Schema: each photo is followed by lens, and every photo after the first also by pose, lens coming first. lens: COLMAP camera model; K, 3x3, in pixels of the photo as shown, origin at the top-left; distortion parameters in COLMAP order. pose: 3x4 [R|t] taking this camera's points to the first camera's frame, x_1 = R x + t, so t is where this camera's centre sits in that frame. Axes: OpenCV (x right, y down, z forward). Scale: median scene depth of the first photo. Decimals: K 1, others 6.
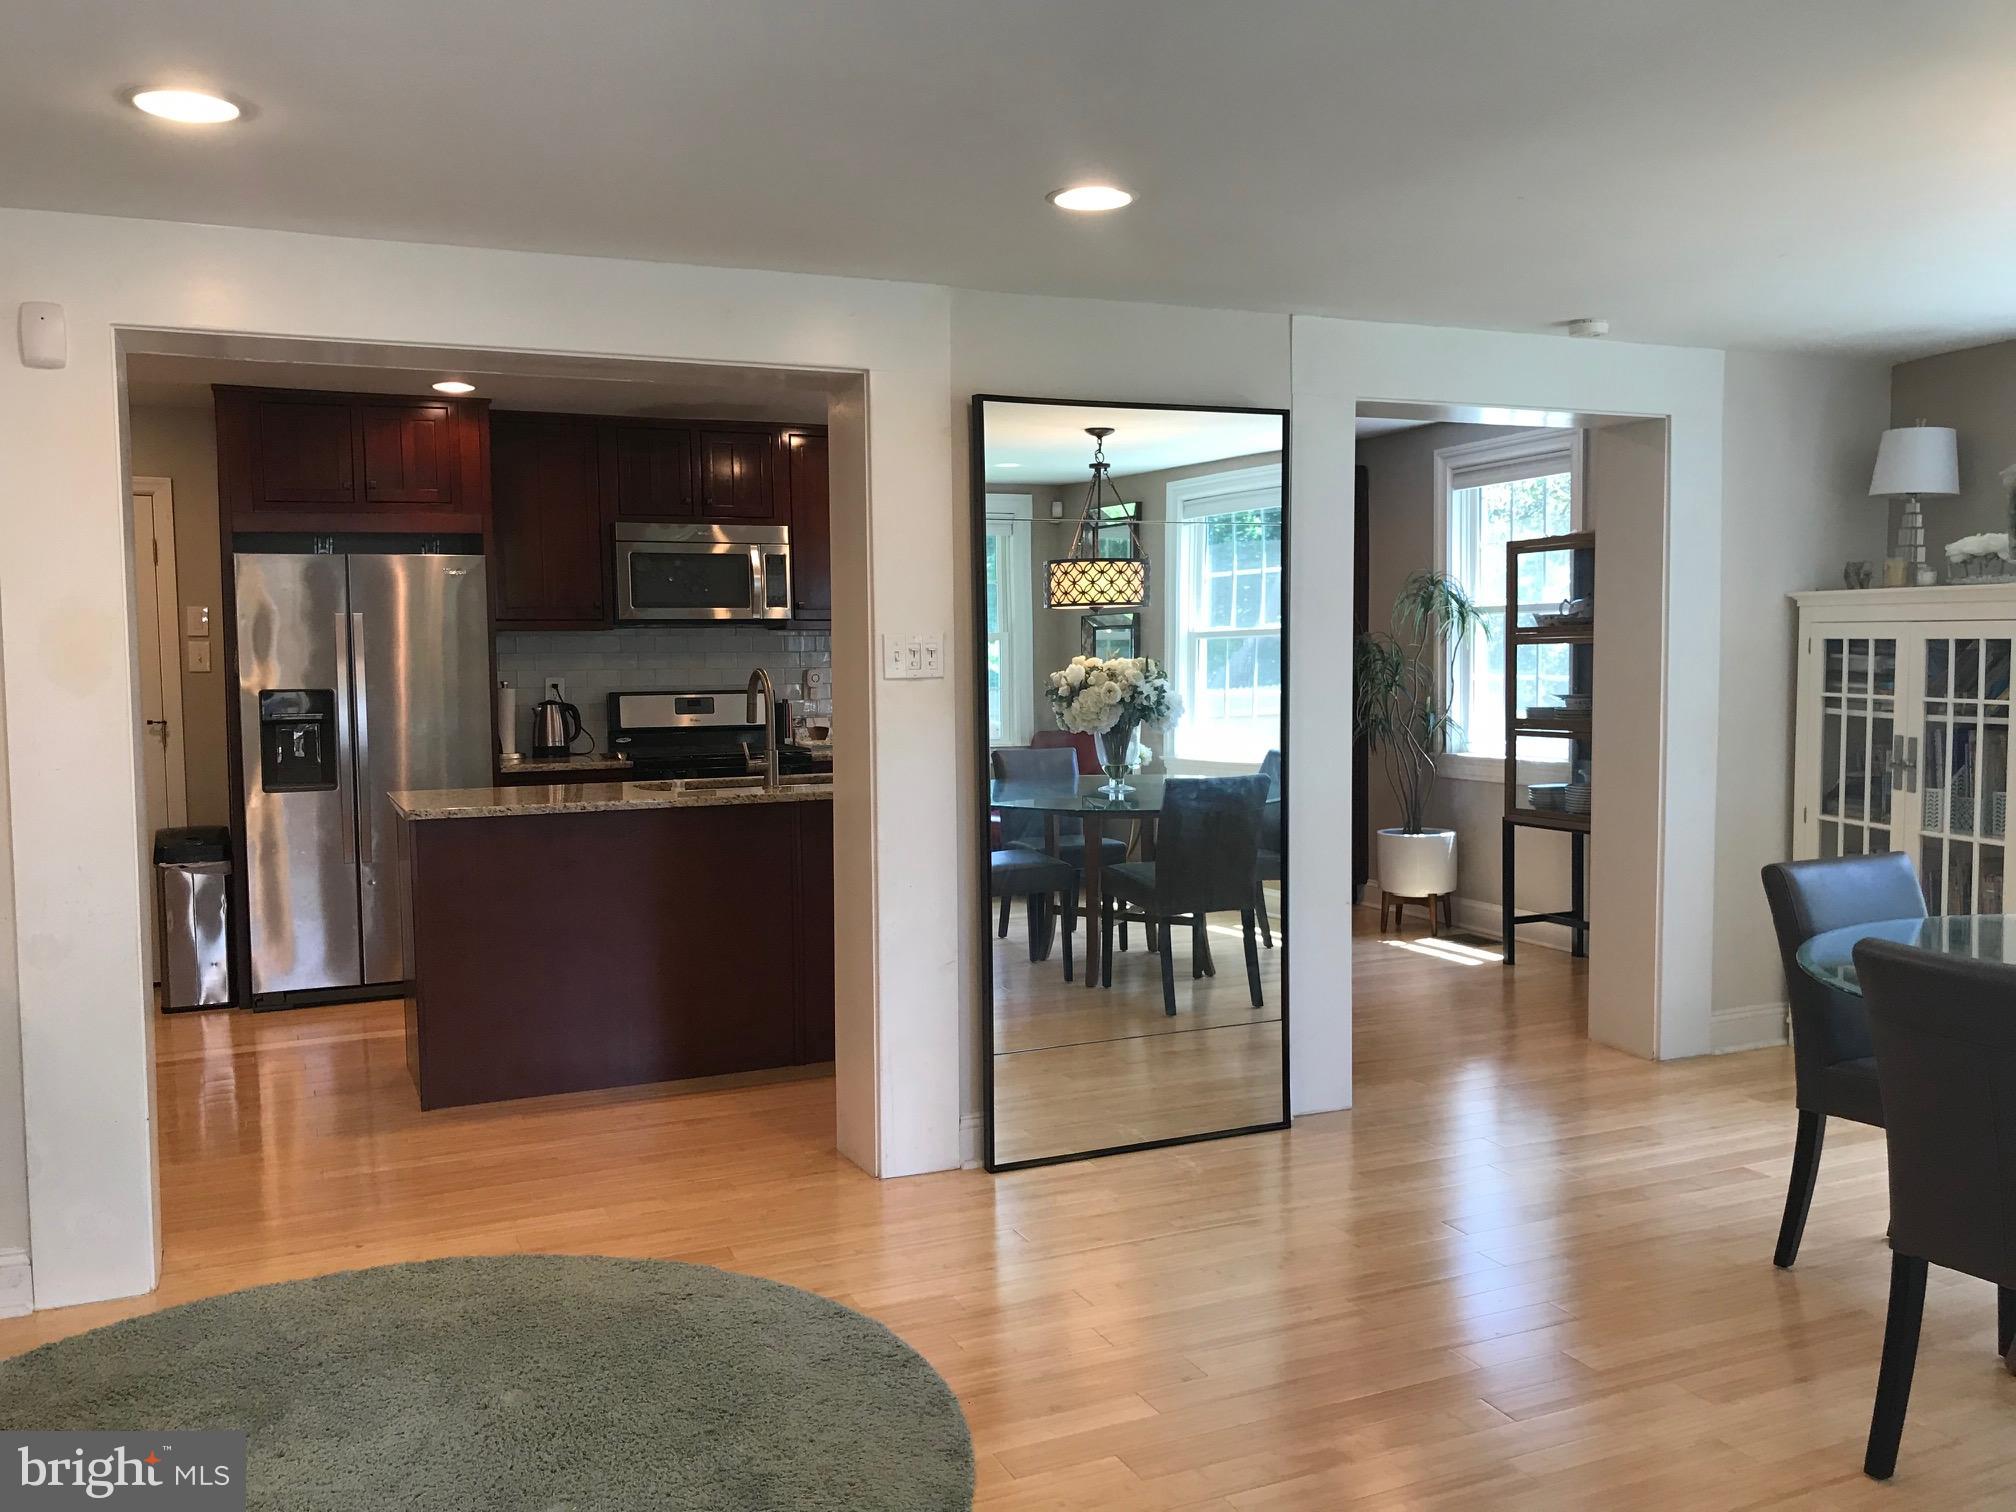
lens RADIAL K [[1625.9, 0, 1008.0], [0, 1625.9, 756.0], [0, 0, 1]] dist [0.010753, 0.004528]
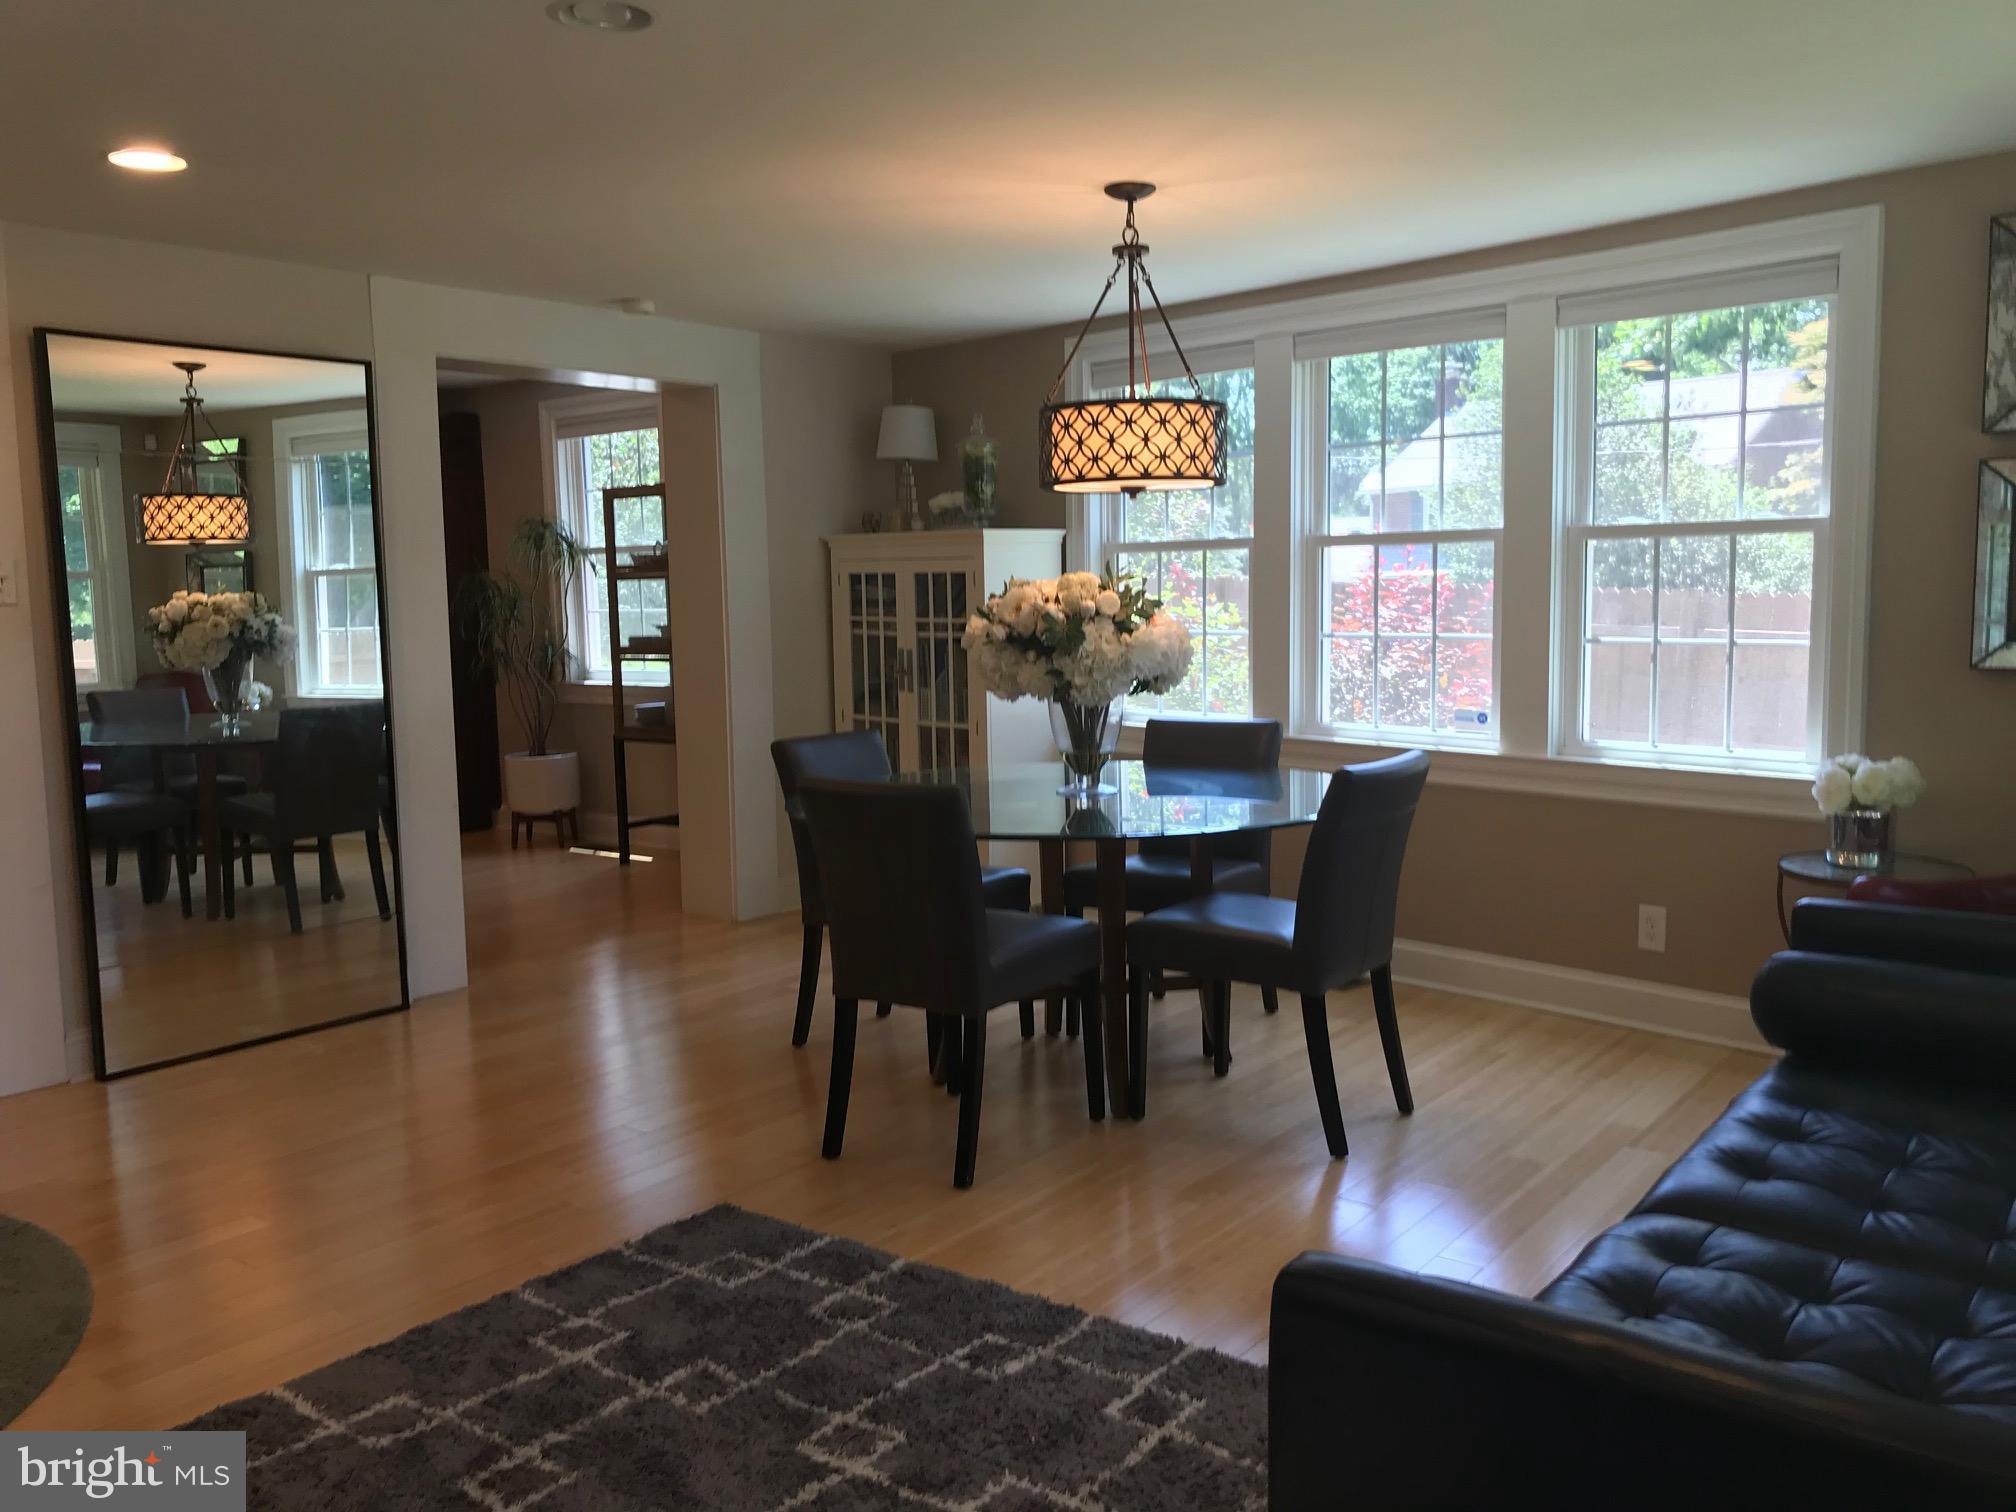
lens RADIAL K [[1625.9, 0, 1008.0], [0, 1625.9, 756.0], [0, 0, 1]] dist [0.010753, 0.004528]
pose [[0.877200, -0.051295, 0.477377, 0.006313], [0.036822, 0.998536, 0.039632, 0.018357], [-0.478711, -0.017188, 0.877804, -0.122124]]
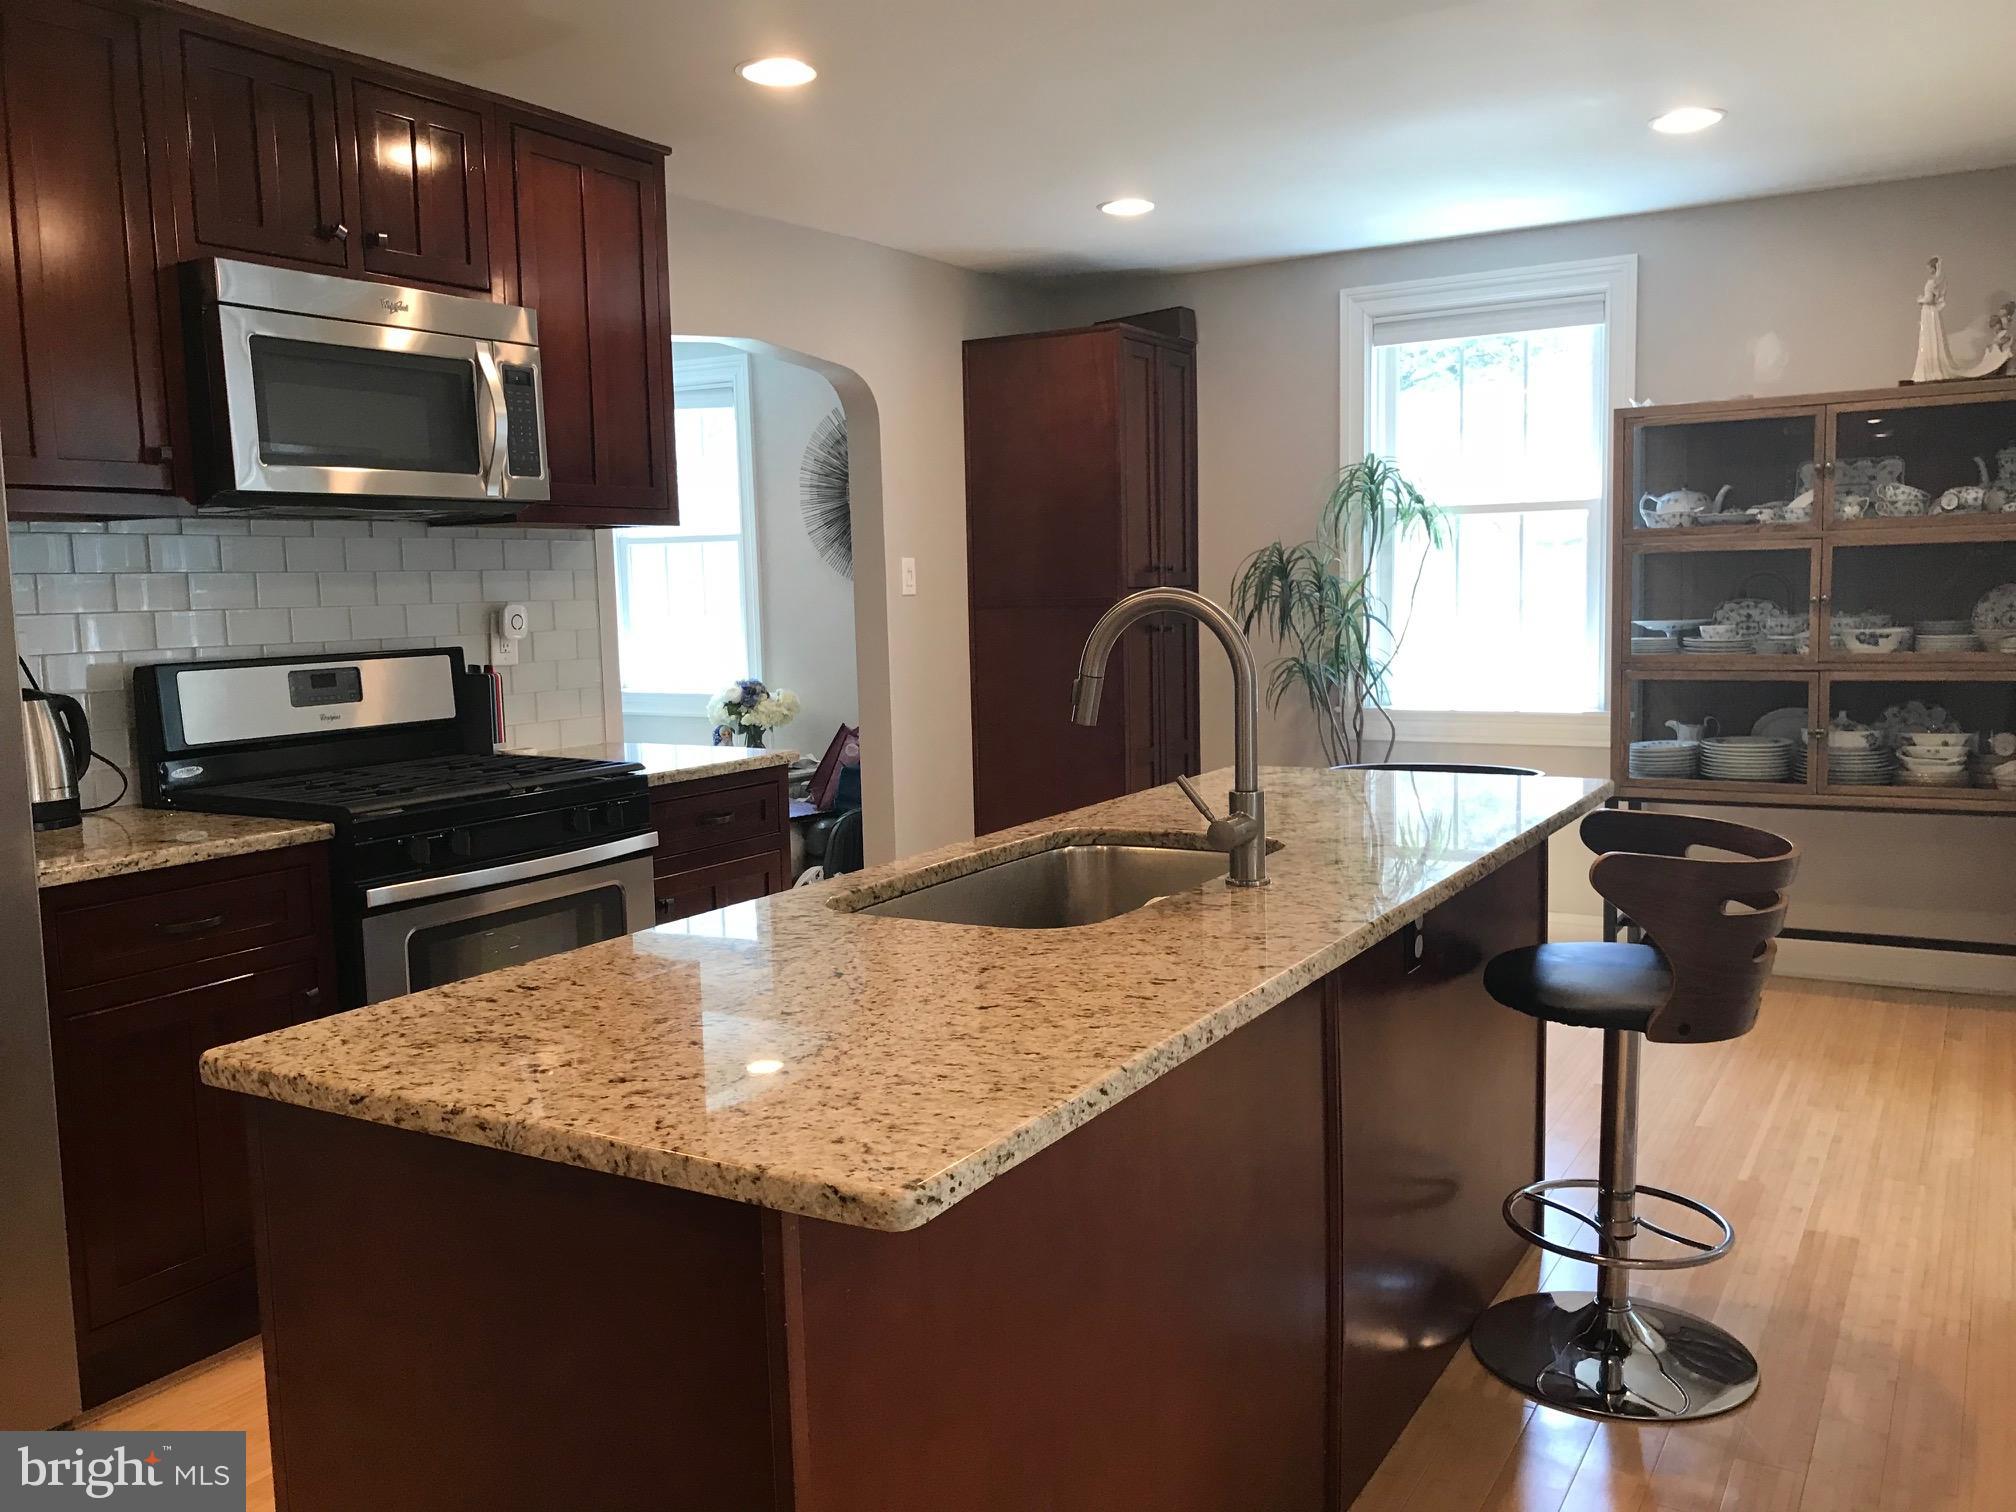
lens RADIAL K [[1625.9, 0, 1008.0], [0, 1625.9, 756.0], [0, 0, 1]] dist [0.010753, 0.004528]
pose [[0.824673, -0.065207, 0.561838, -0.311182], [0.048481, 0.997826, 0.044648, -0.023816], [-0.563528, -0.009582, 0.826041, 0.542634]]
